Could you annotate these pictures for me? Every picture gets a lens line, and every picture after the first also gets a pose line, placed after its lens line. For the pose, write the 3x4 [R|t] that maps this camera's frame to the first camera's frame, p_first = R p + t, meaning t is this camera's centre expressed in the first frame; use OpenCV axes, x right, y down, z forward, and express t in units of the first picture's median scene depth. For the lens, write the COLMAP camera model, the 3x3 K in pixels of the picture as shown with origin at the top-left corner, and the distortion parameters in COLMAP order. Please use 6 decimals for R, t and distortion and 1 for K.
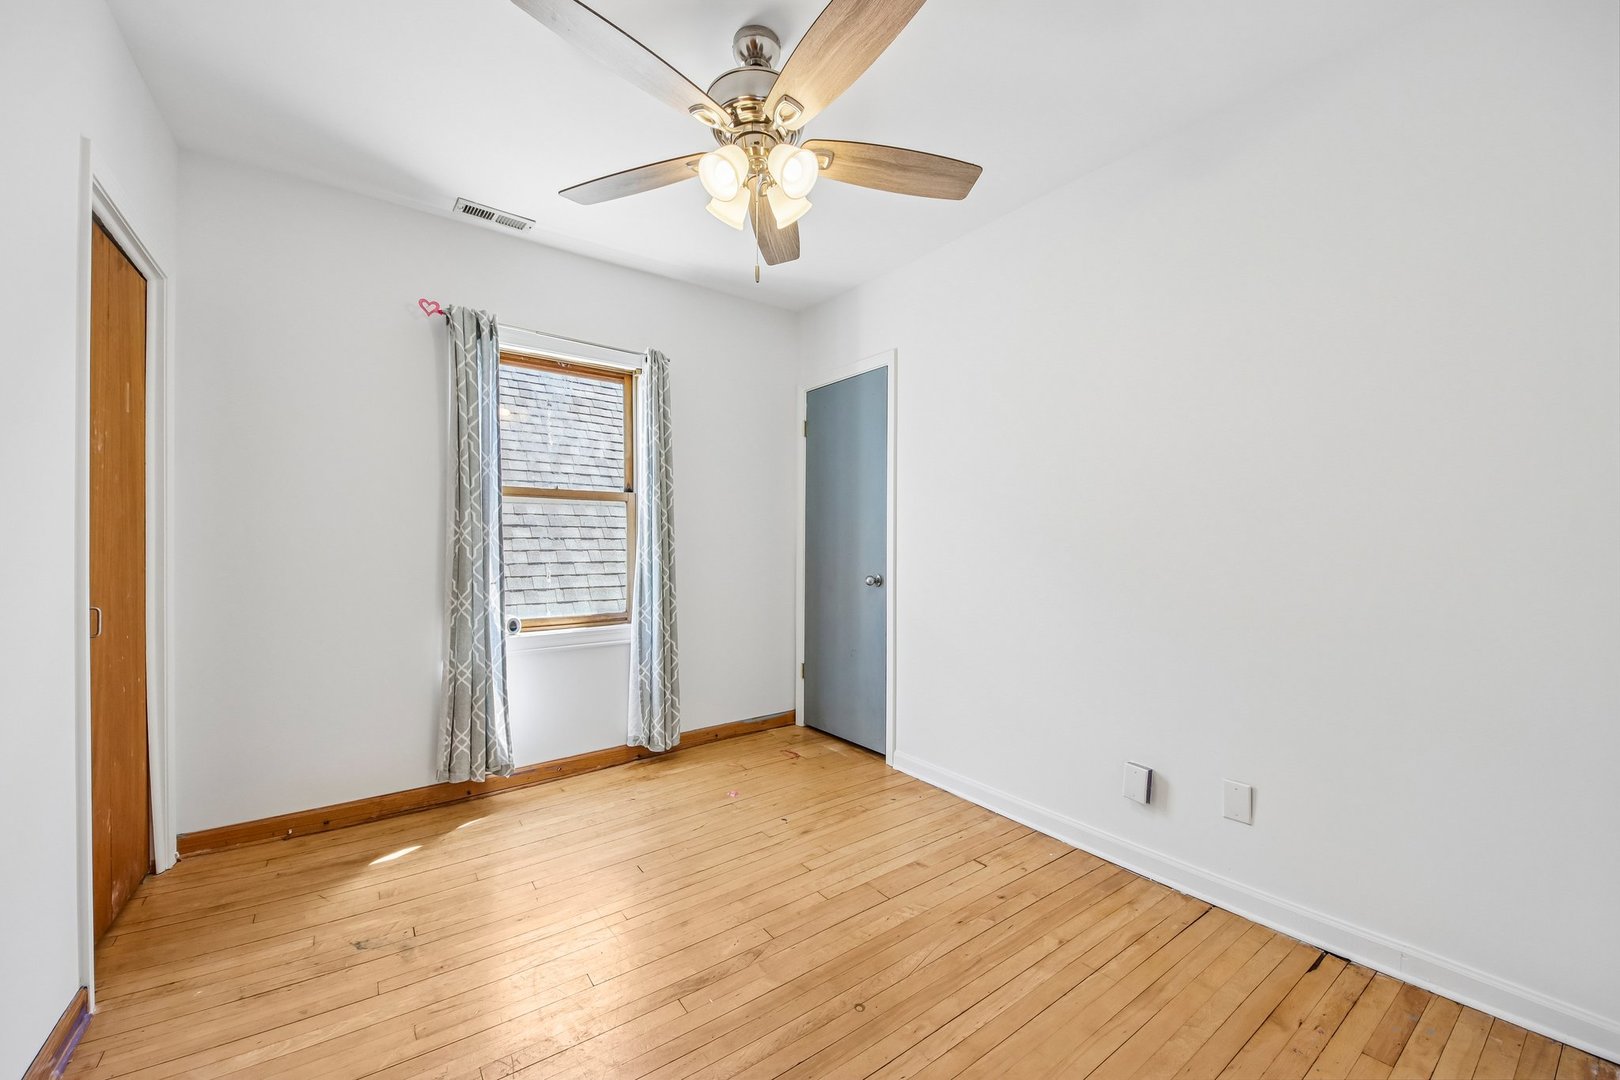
lens RADIAL K [[614.3, 0, 797.4], [0, 614.3, 548.0], [0, 0, 1]] dist [0.073850, -0.037338]
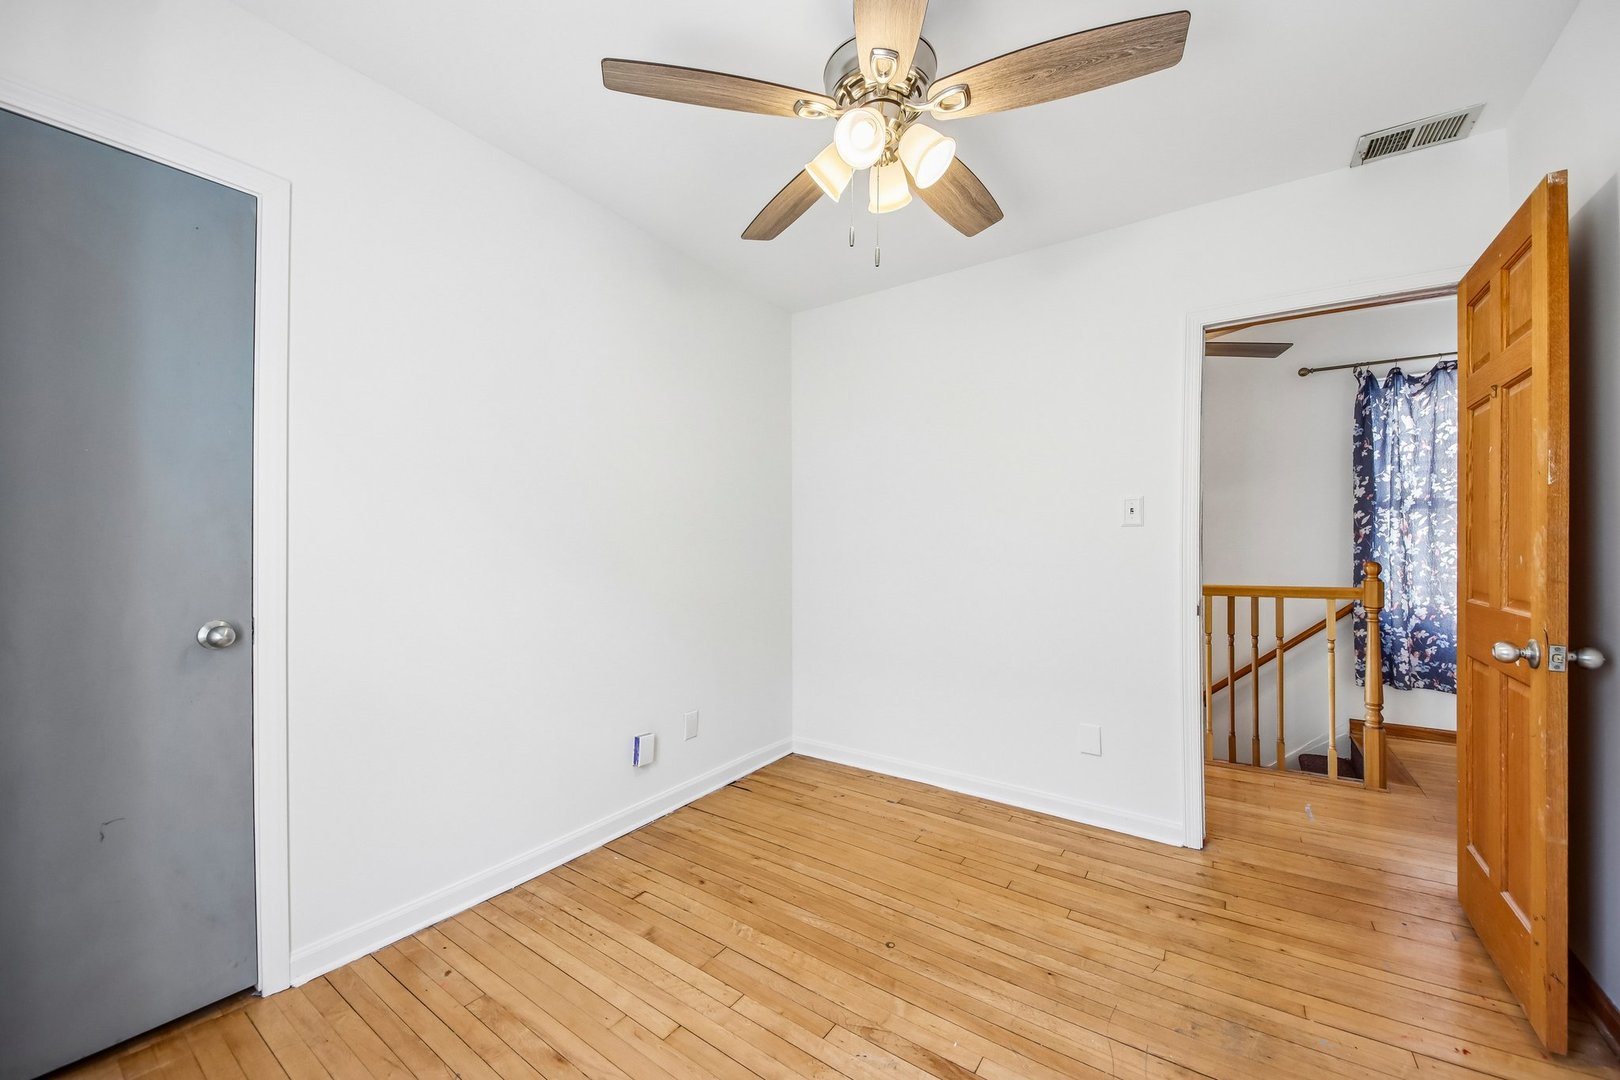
lens RADIAL K [[614.3, 0, 797.4], [0, 614.3, 548.0], [0, 0, 1]] dist [0.073850, -0.037338]
pose [[-0.328400, 0.005917, 0.944520, -0.535049], [0.004308, 0.999979, -0.004767, -0.007945], [-0.944529, 0.002503, -0.328419, 0.859314]]
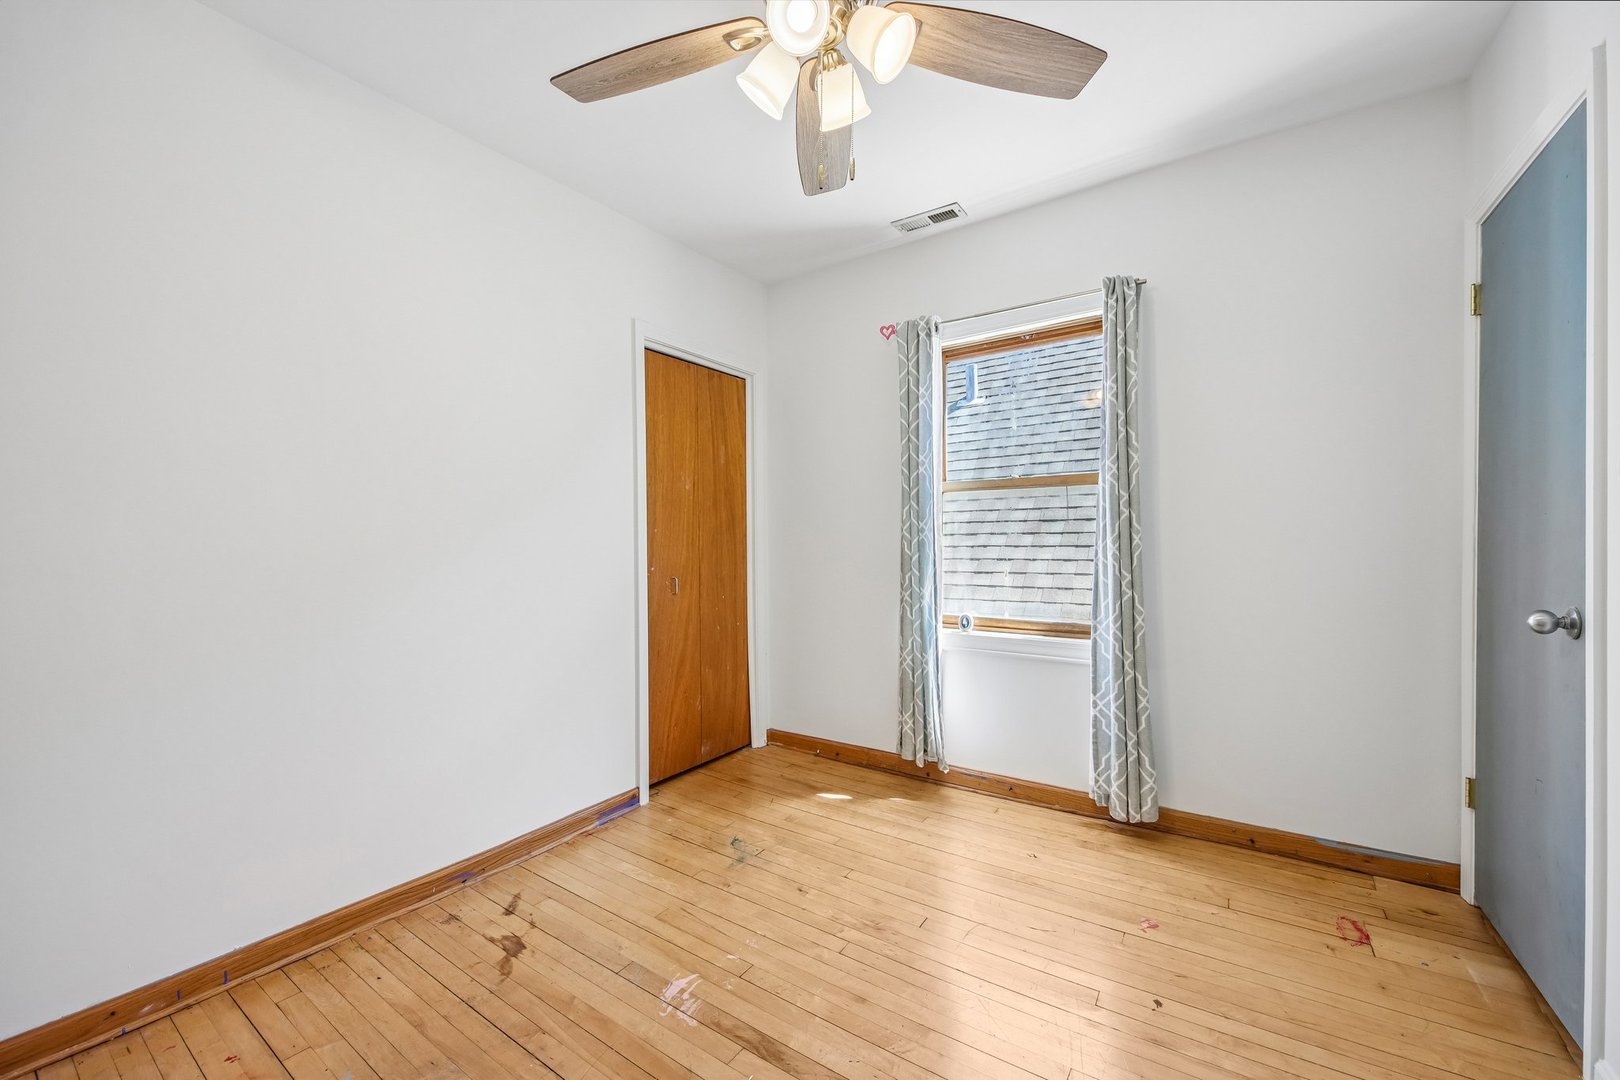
lens RADIAL K [[614.3, 0, 797.4], [0, 614.3, 548.0], [0, 0, 1]] dist [0.073850, -0.037338]
pose [[0.371349, 0.007604, -0.928462, 0.381556], [0.000108, 0.999966, 0.008232, -0.000774], [0.928493, -0.003157, 0.371336, 0.428095]]
